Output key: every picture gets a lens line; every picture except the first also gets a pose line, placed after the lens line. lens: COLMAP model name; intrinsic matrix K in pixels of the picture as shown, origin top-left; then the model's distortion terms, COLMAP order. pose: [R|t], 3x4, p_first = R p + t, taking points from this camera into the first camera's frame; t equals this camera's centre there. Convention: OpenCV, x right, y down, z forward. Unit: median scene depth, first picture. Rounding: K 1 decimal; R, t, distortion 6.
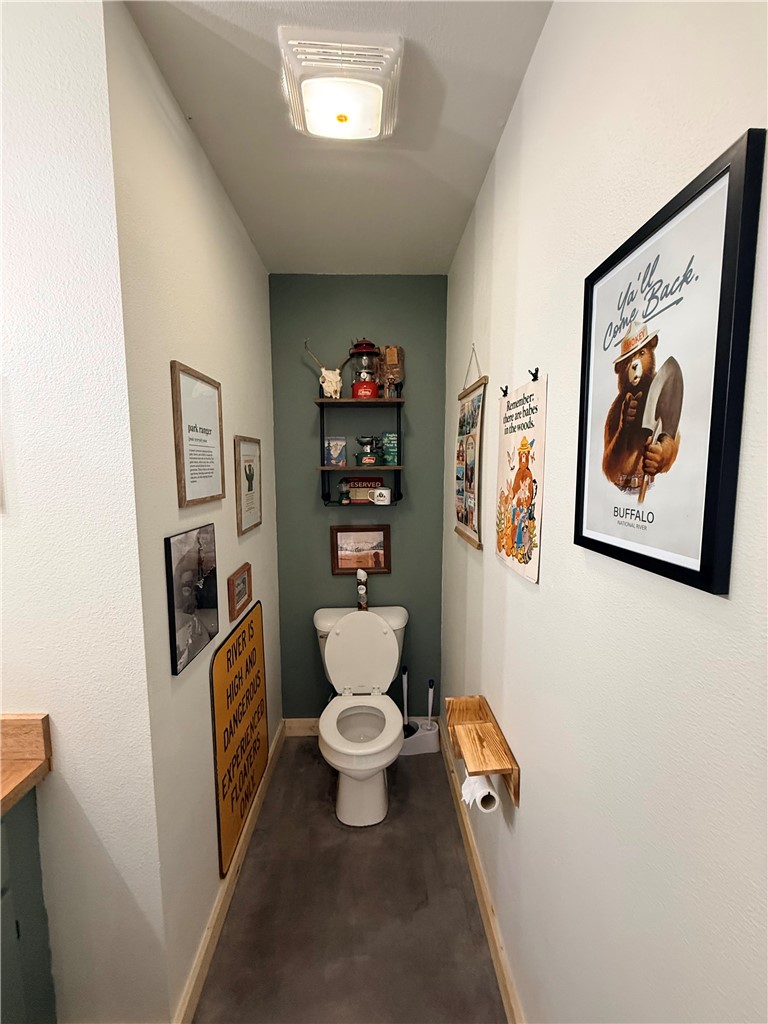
lens RADIAL K [[411.2, 0, 385.1], [0, 411.2, 513.6], [0, 0, 1]] dist [-0.001214, 0.000567]
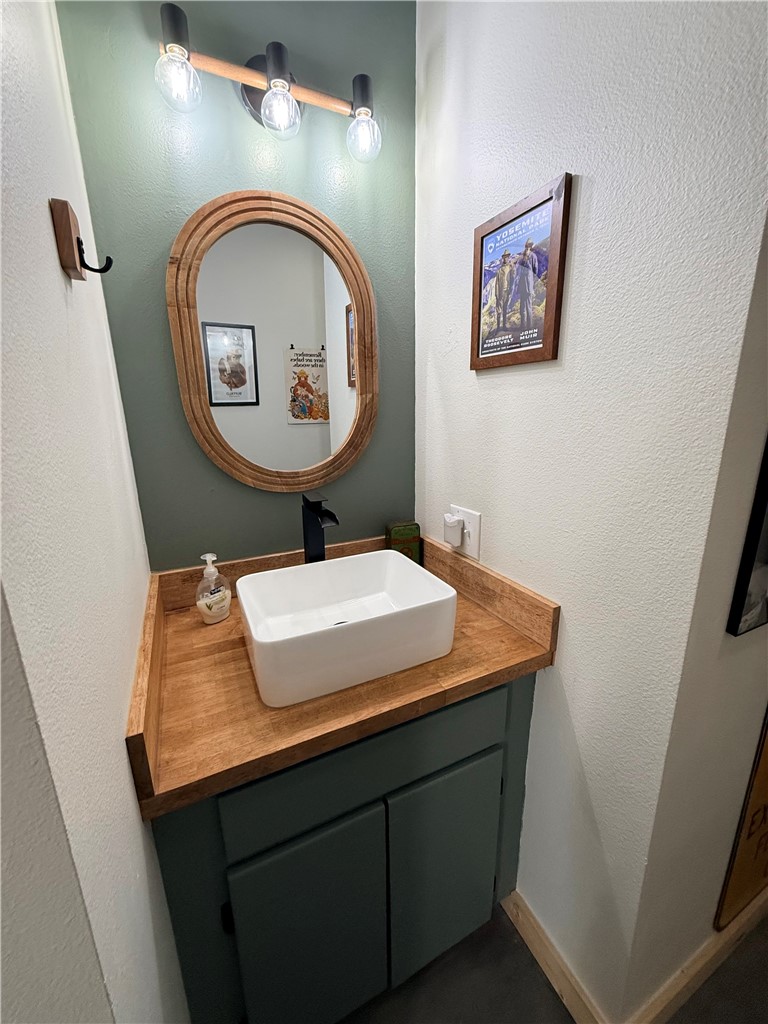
lens RADIAL K [[411.2, 0, 384.5], [0, 411.2, 512.1], [0, 0, 1]] dist [-0.001214, 0.000567]
pose [[0.410635, 0.221982, -0.884366, -0.245070], [-0.083660, 0.974994, 0.205885, 0.144840], [0.907954, -0.010557, 0.418937, 0.296915]]
